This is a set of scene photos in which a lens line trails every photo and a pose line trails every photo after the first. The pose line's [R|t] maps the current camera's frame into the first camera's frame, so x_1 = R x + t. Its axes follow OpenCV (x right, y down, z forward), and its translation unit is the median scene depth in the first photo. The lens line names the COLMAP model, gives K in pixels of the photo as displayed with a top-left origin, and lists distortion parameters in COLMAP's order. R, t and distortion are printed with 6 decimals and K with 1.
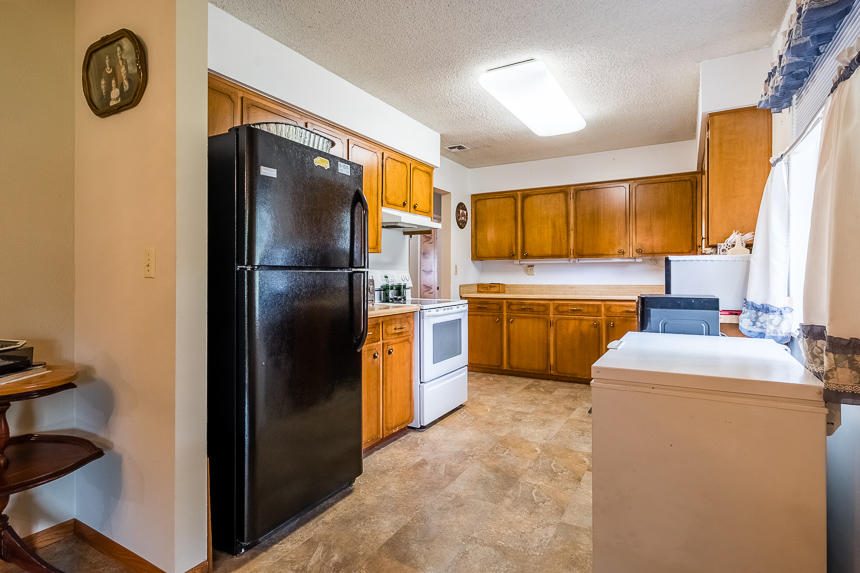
lens RADIAL K [[446.8, 0, 425.6], [0, 446.8, 277.9], [0, 0, 1]] dist [-0.003495, -0.000837]
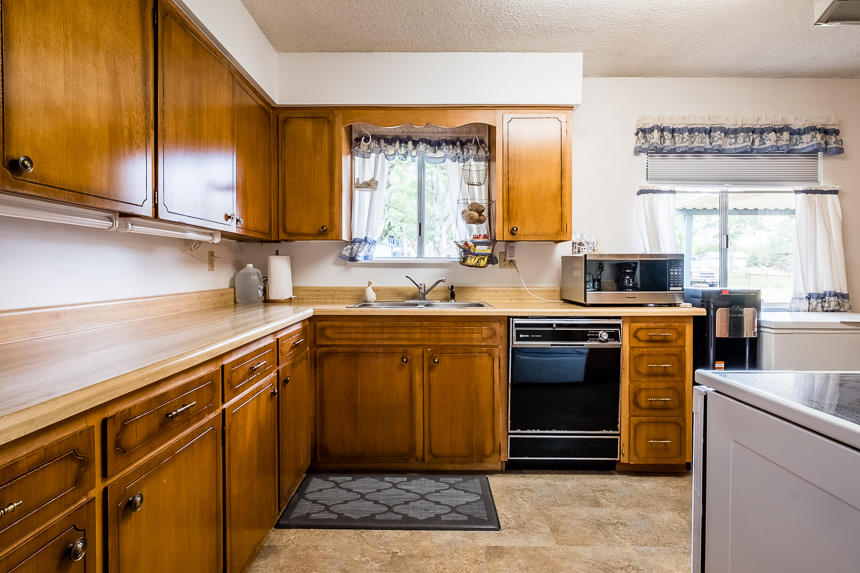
lens RADIAL K [[446.8, 0, 429.2], [0, 446.8, 279.9], [0, 0, 1]] dist [-0.003495, -0.000837]
pose [[-0.501009, -0.012581, 0.865351, -0.038502], [0.006893, 0.999805, 0.018527, -0.004877], [-0.865415, 0.015247, -0.500824, 1.036007]]
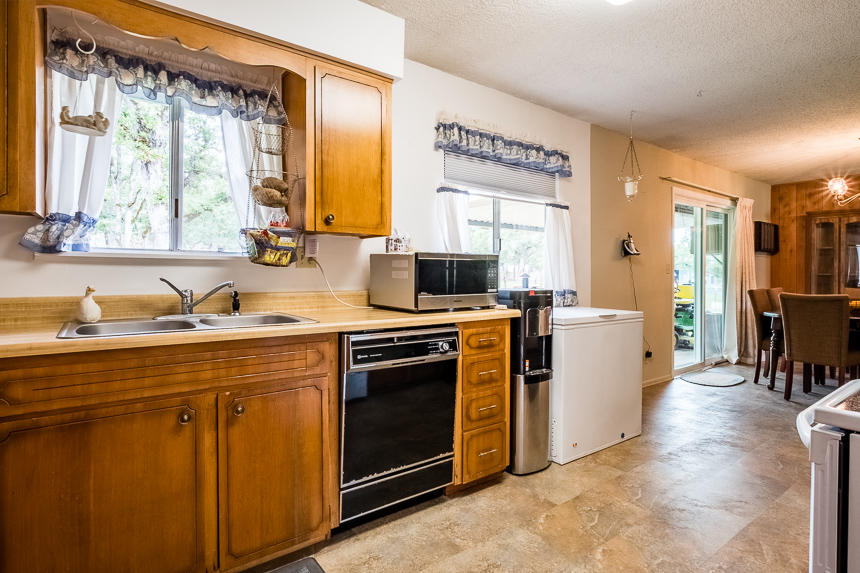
lens RADIAL K [[446.8, 0, 426.3], [0, 446.8, 275.3], [0, 0, 1]] dist [-0.003495, -0.000837]
pose [[-0.919287, -0.005385, 0.393550, 0.142186], [-0.000478, 0.999921, 0.012565, -0.006750], [-0.393587, 0.011363, -0.919217, 1.024060]]
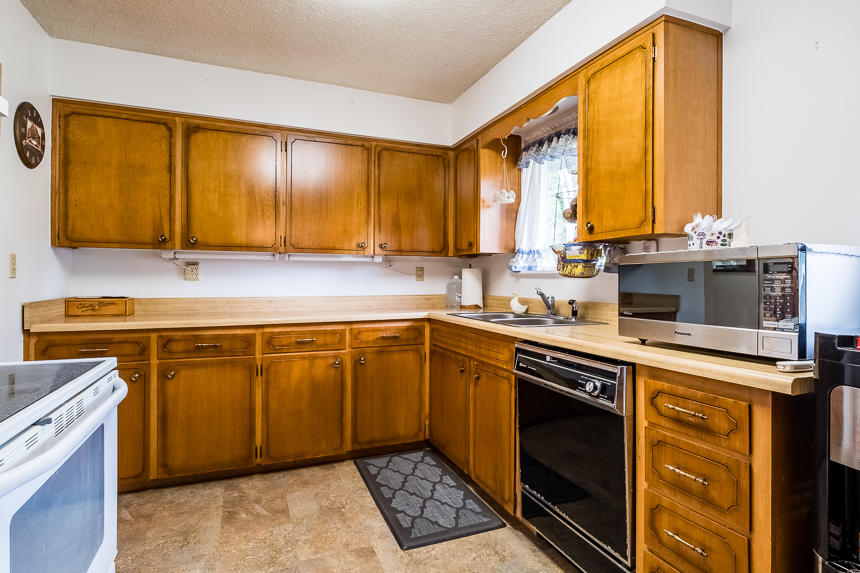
lens RADIAL K [[446.8, 0, 429.0], [0, 446.8, 278.5], [0, 0, 1]] dist [-0.003495, -0.000837]
pose [[0.610496, 0.010103, 0.791955, -0.020826], [-0.002291, 0.999937, -0.010990, -0.003767], [-0.792016, 0.004896, 0.610481, 0.512346]]
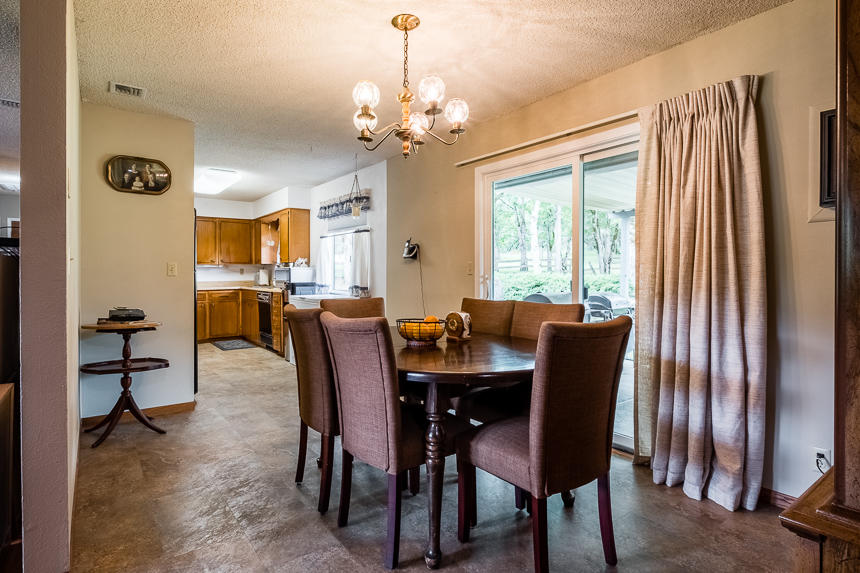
lens RADIAL K [[446.8, 0, 427.0], [0, 446.8, 281.1], [0, 0, 1]] dist [-0.003495, -0.000837]
pose [[0.388207, -0.012495, 0.921487, -0.762664], [0.007916, 0.999916, 0.010223, 0.004696], [-0.921538, 0.003326, 0.388274, -0.363647]]
